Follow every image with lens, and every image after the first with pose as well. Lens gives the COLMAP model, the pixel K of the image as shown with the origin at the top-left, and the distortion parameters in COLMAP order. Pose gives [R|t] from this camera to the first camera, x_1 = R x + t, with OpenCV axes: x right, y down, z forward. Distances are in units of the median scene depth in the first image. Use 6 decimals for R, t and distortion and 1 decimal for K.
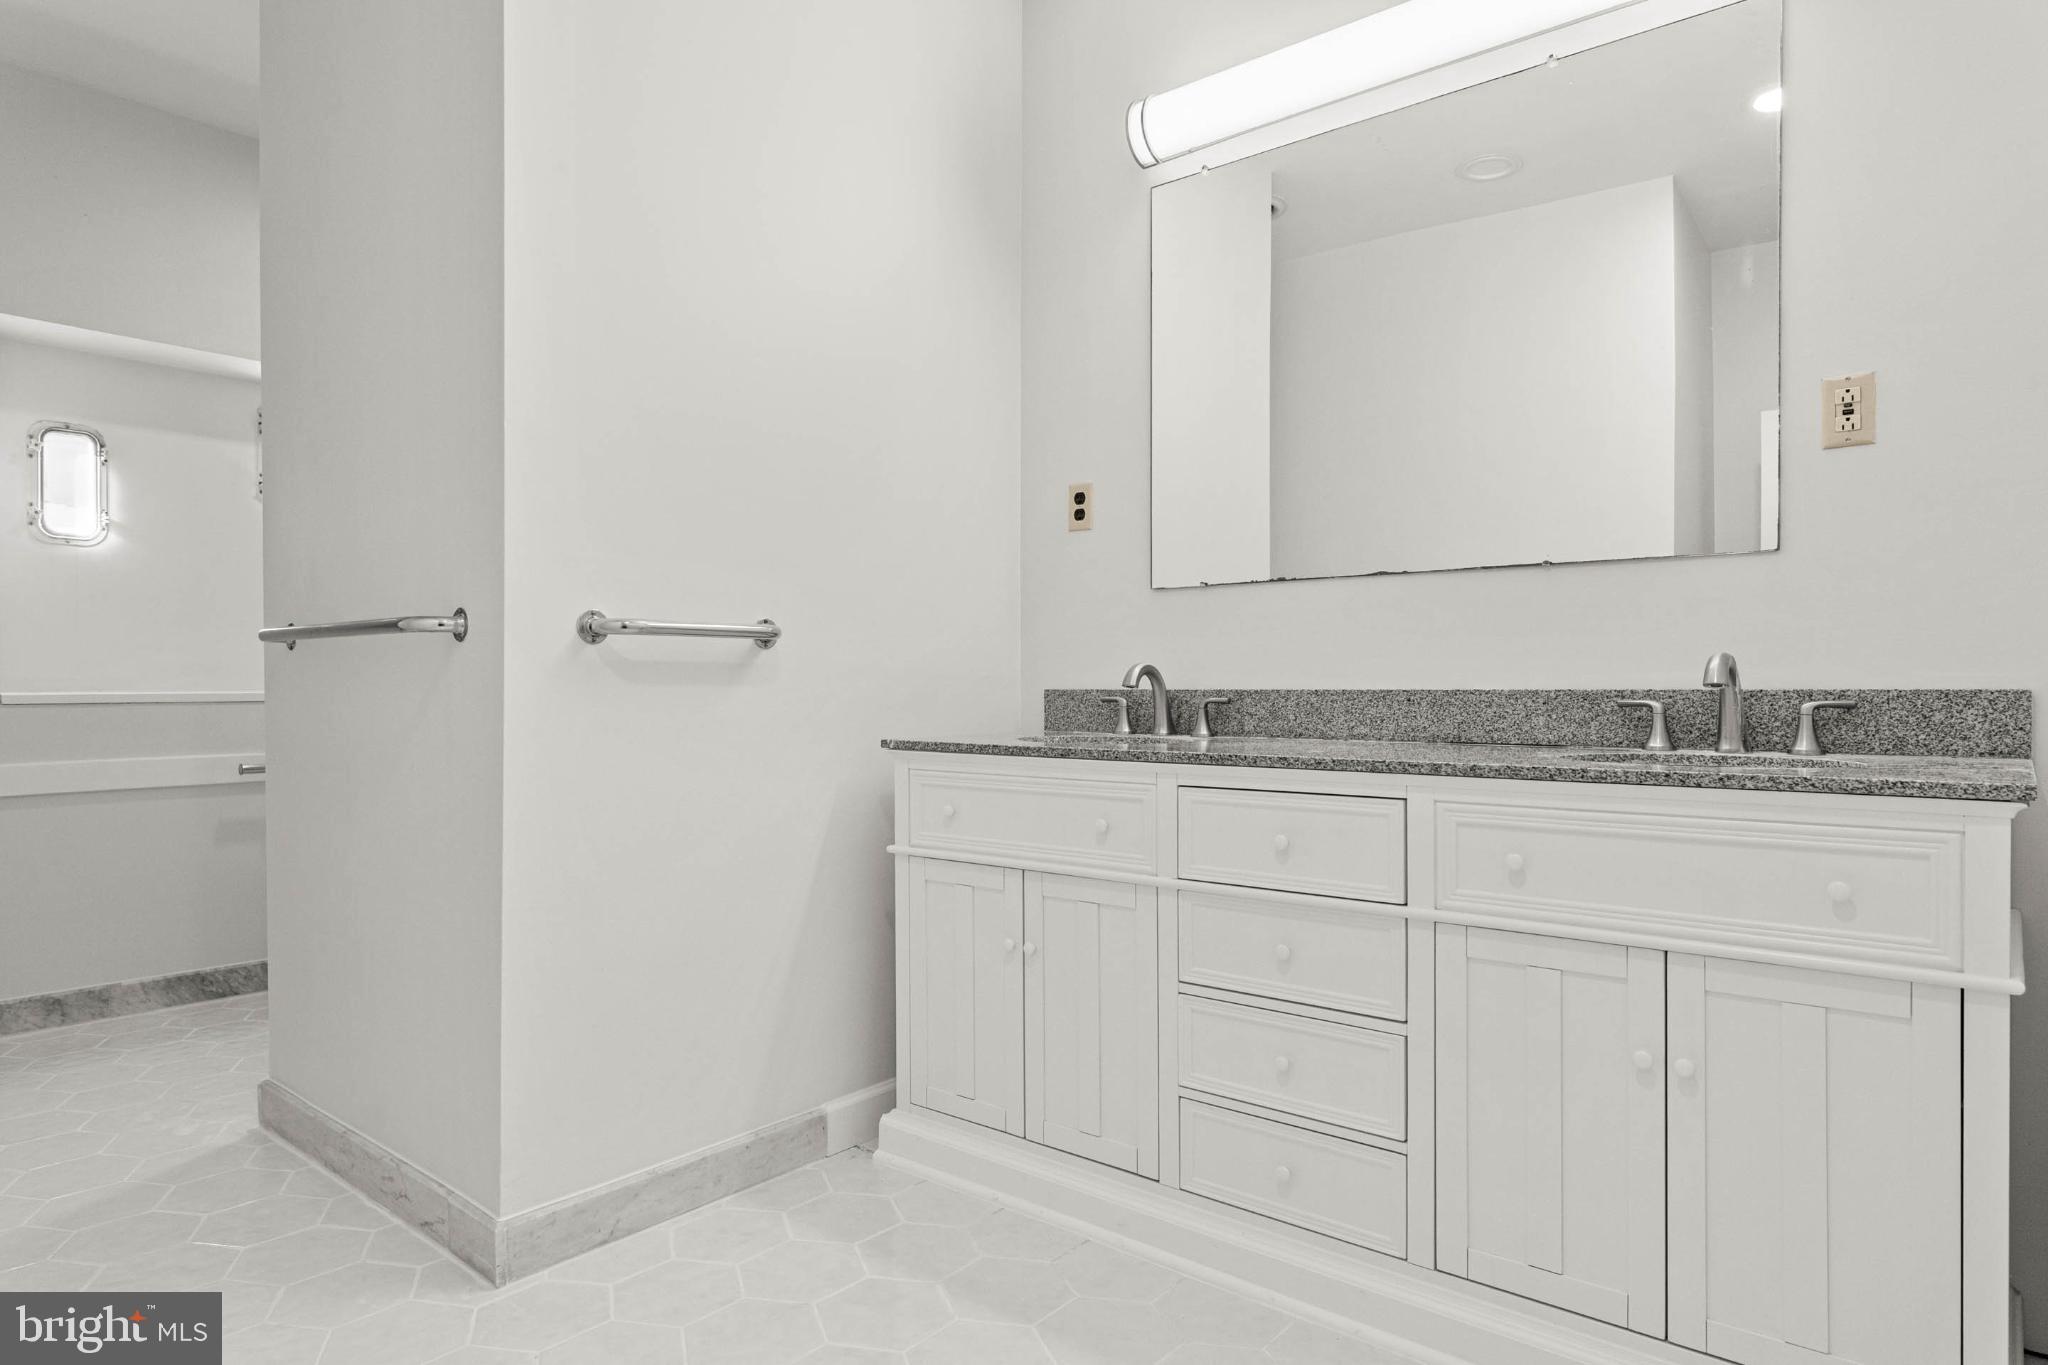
lens RADIAL K [[1181.2, 0, 1031.9], [0, 1181.2, 688.5], [0, 0, 1]] dist [-0.002748, -0.001319]
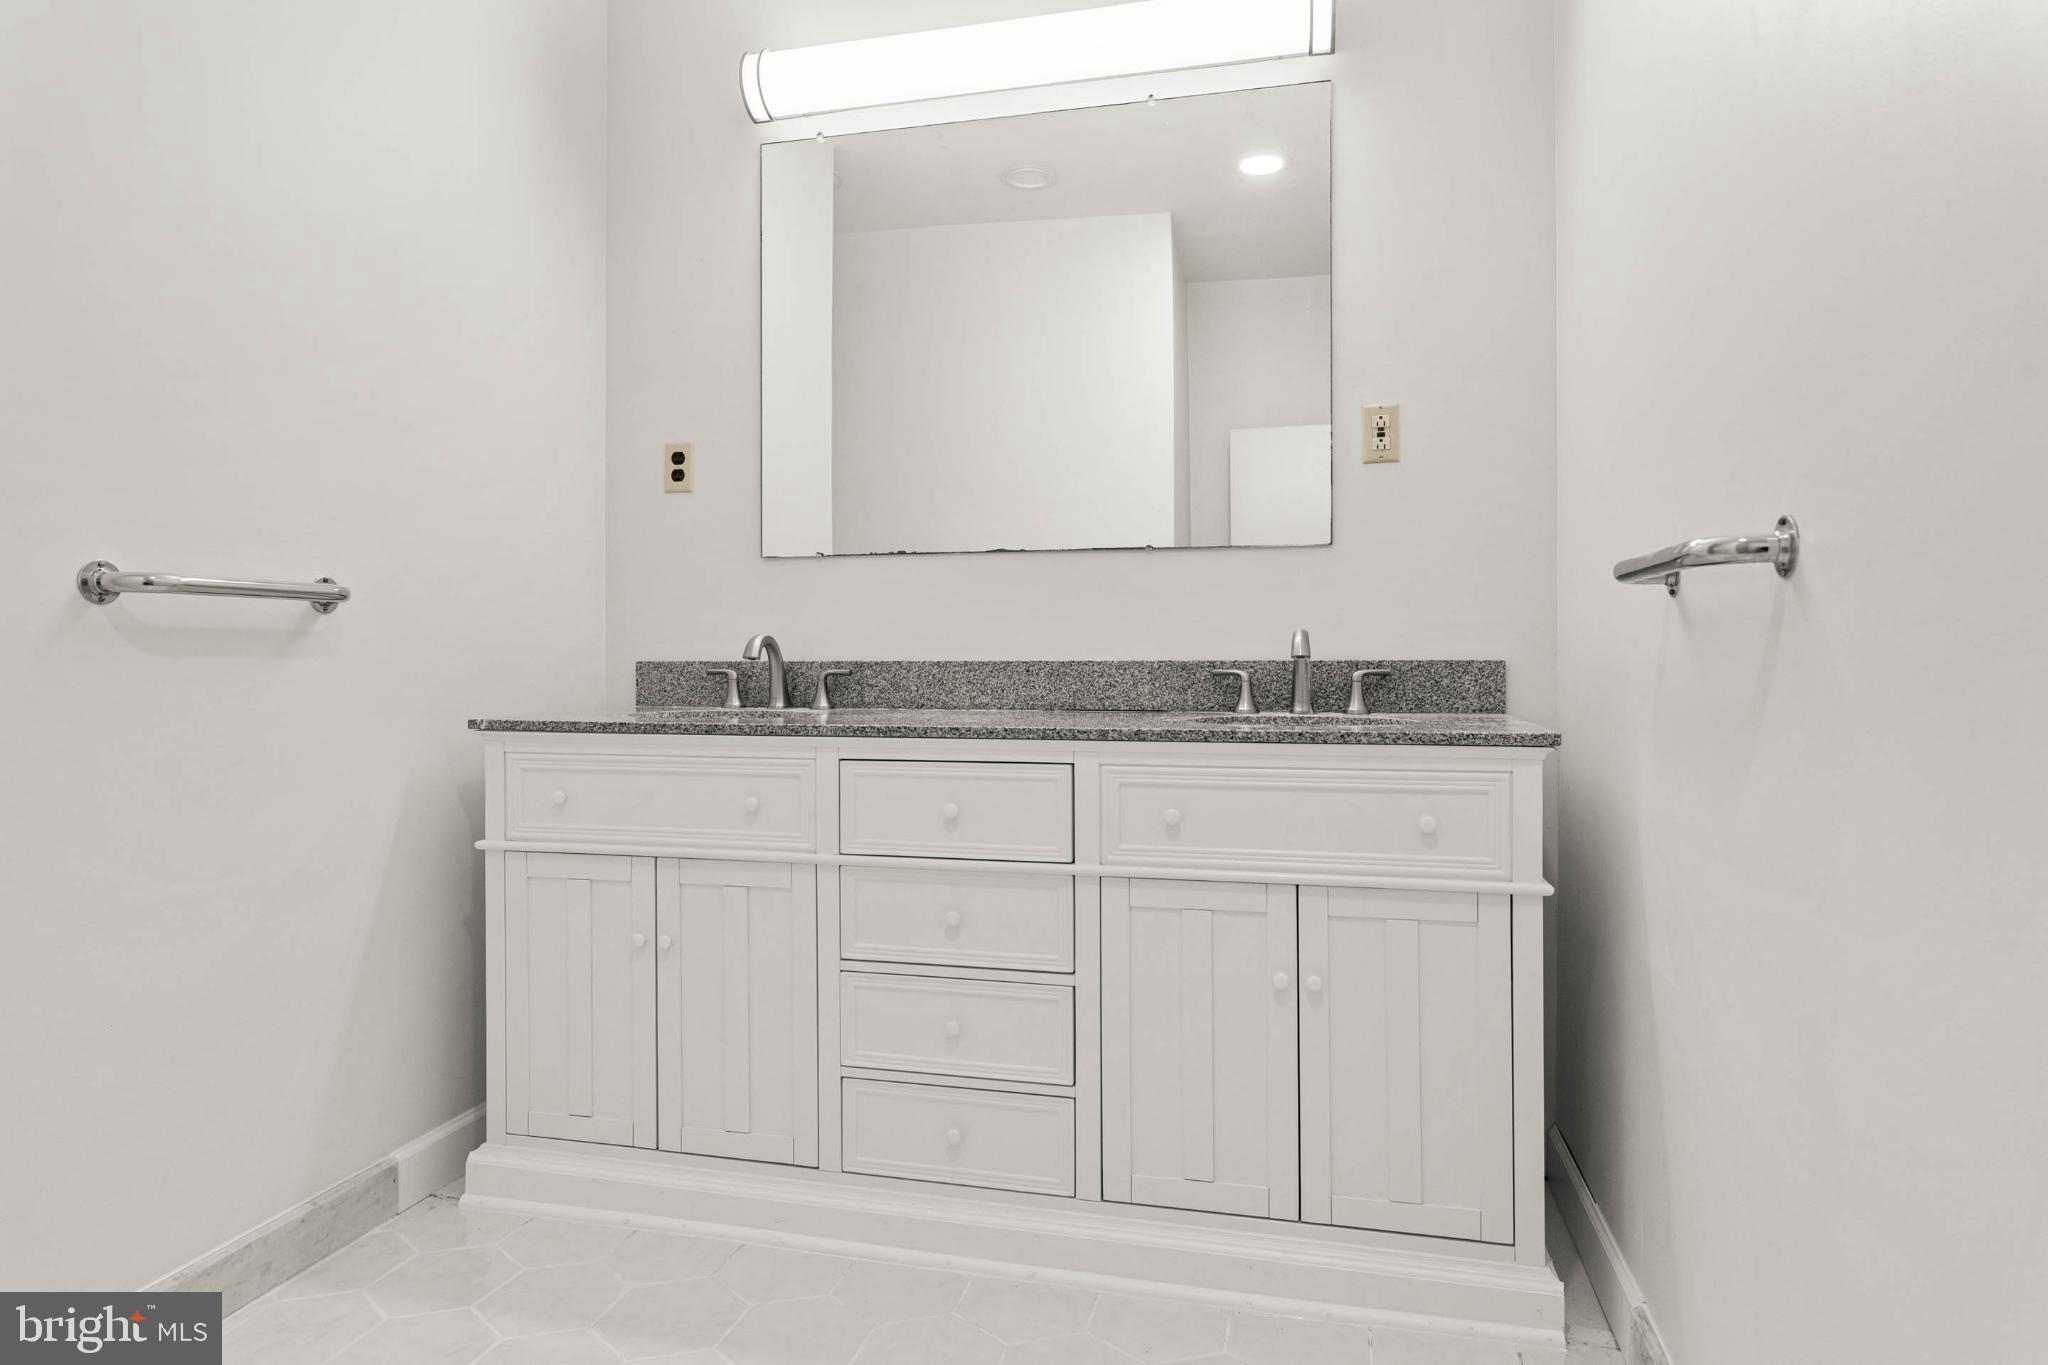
lens RADIAL K [[1181.2, 0, 1056.8], [0, 1181.2, 643.4], [0, 0, 1]] dist [-0.002748, -0.001319]
pose [[0.902714, 0.004257, 0.430221, -0.132803], [0.001406, 0.999917, -0.012843, -0.001311], [-0.430240, 0.012198, 0.902632, 0.033479]]
